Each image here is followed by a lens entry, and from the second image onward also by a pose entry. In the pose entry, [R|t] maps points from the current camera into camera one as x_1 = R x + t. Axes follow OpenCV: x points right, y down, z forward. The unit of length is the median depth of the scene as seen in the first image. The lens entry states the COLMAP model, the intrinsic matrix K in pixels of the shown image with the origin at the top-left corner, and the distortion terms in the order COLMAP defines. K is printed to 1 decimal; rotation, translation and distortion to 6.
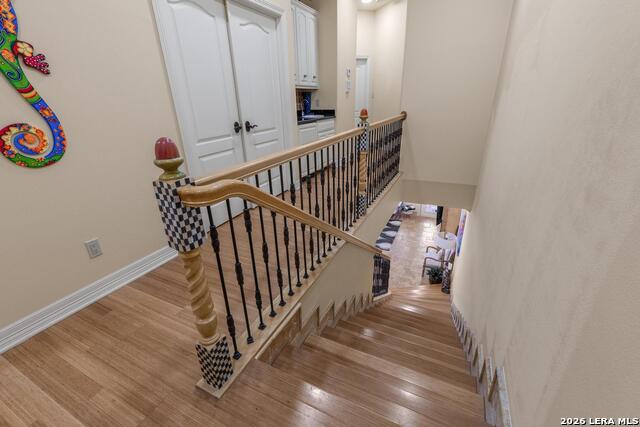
lens RADIAL K [[274.6, 0, 320.0], [0, 274.6, 213.5], [0, 0, 1]] dist [-0.011200, -0.000131]
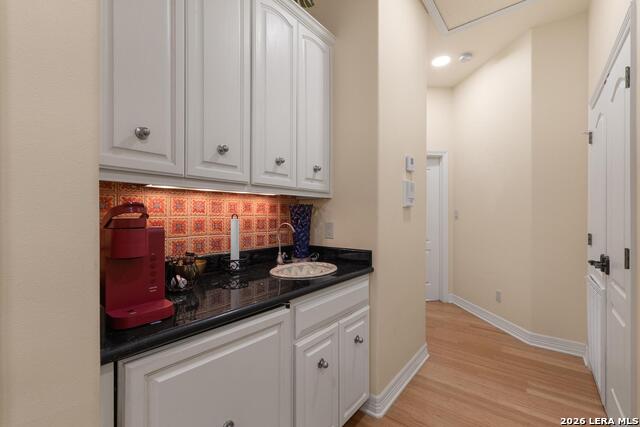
lens RADIAL K [[274.6, 0, 320.0], [0, 274.6, 213.5], [0, 0, 1]] dist [-0.011200, -0.000131]
pose [[0.974914, 0.026401, -0.221009, 0.066636], [-0.108434, 0.923477, -0.368011, -0.282028], [0.194381, 0.382744, 0.903174, 0.637988]]
